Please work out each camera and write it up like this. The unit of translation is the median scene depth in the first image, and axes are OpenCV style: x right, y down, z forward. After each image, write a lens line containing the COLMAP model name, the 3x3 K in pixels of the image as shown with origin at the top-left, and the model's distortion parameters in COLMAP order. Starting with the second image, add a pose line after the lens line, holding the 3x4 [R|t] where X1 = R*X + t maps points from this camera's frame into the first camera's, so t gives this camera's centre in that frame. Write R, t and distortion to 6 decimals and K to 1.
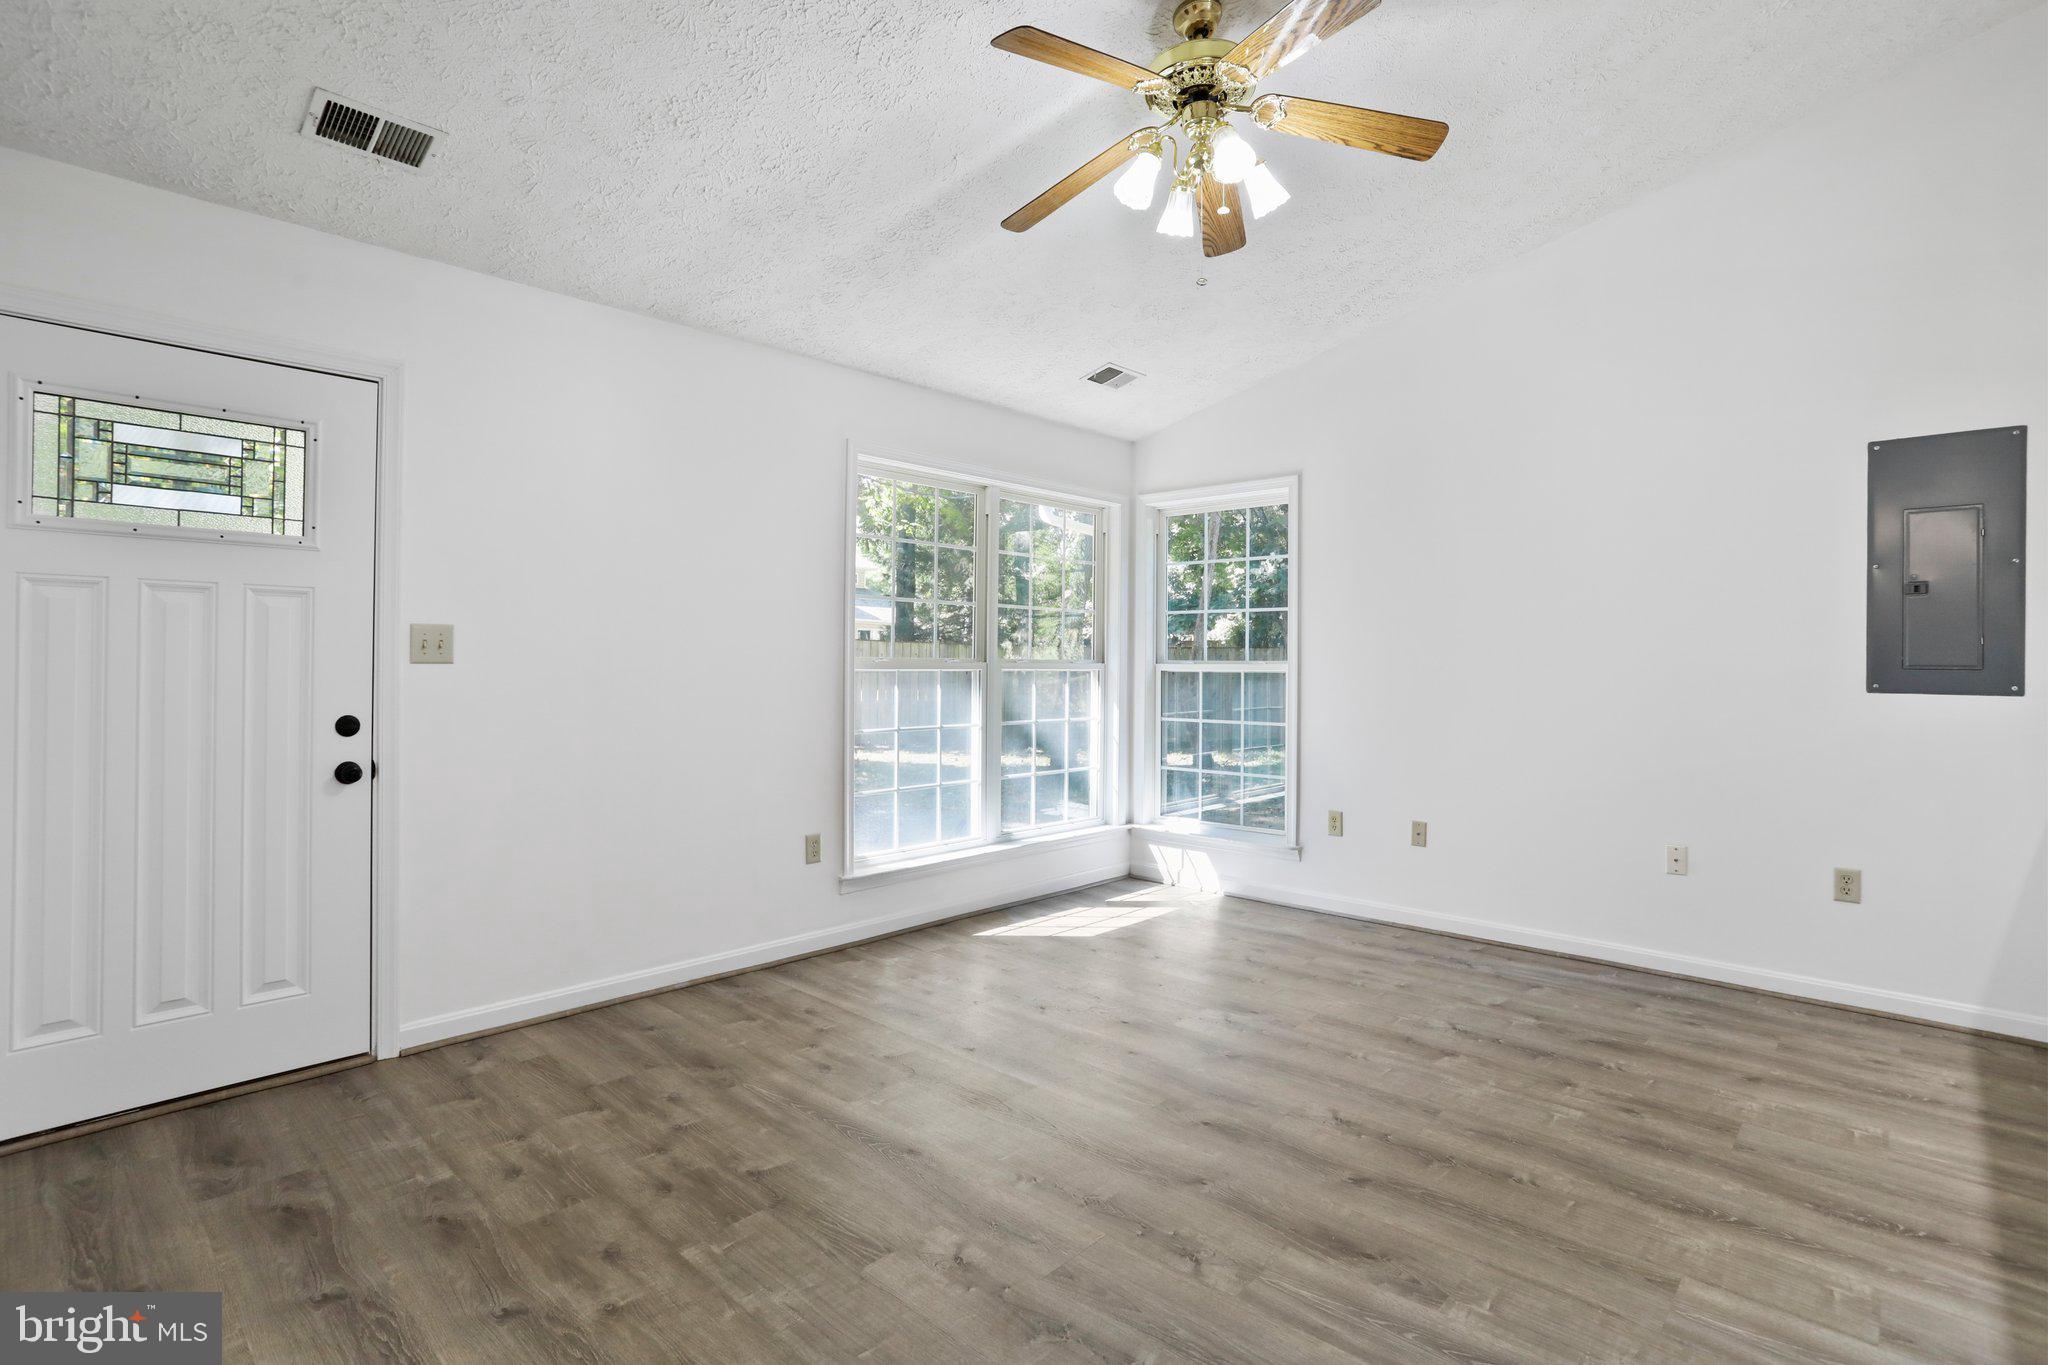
lens RADIAL K [[989.1, 0, 1020.0], [0, 989.1, 665.5], [0, 0, 1]] dist [-0.050391, 0.021184]
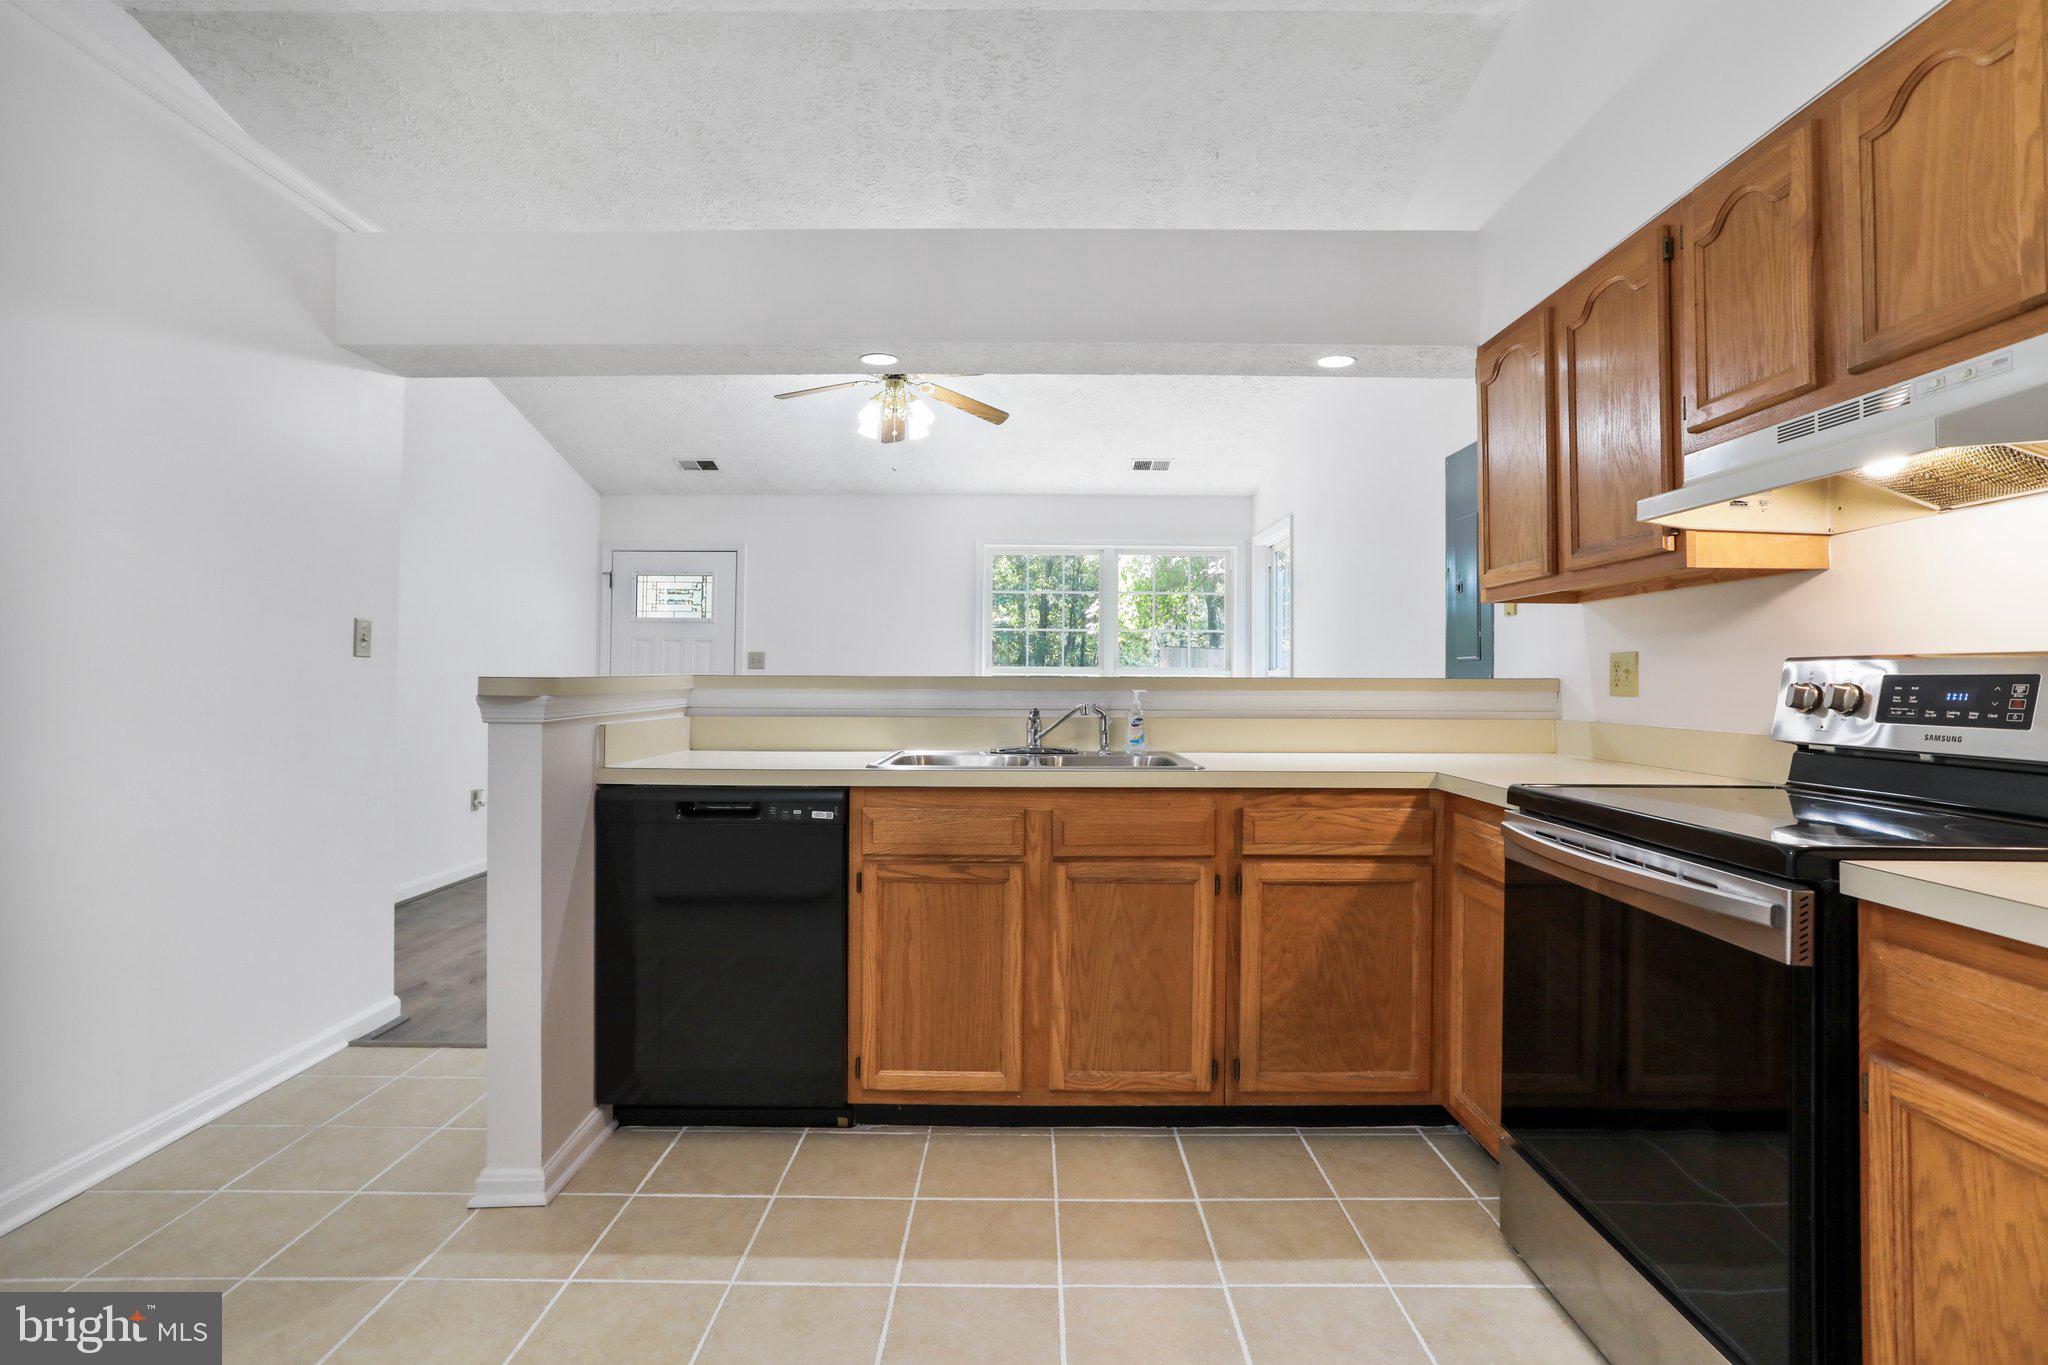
lens RADIAL K [[989.1, 0, 1019.3], [0, 989.1, 660.2], [0, 0, 1]] dist [-0.050391, 0.021184]
pose [[0.682145, -0.016838, -0.731023, 1.521660], [-0.005214, 0.999597, -0.027890, 0.039376], [0.731198, 0.022837, 0.681782, -0.136358]]
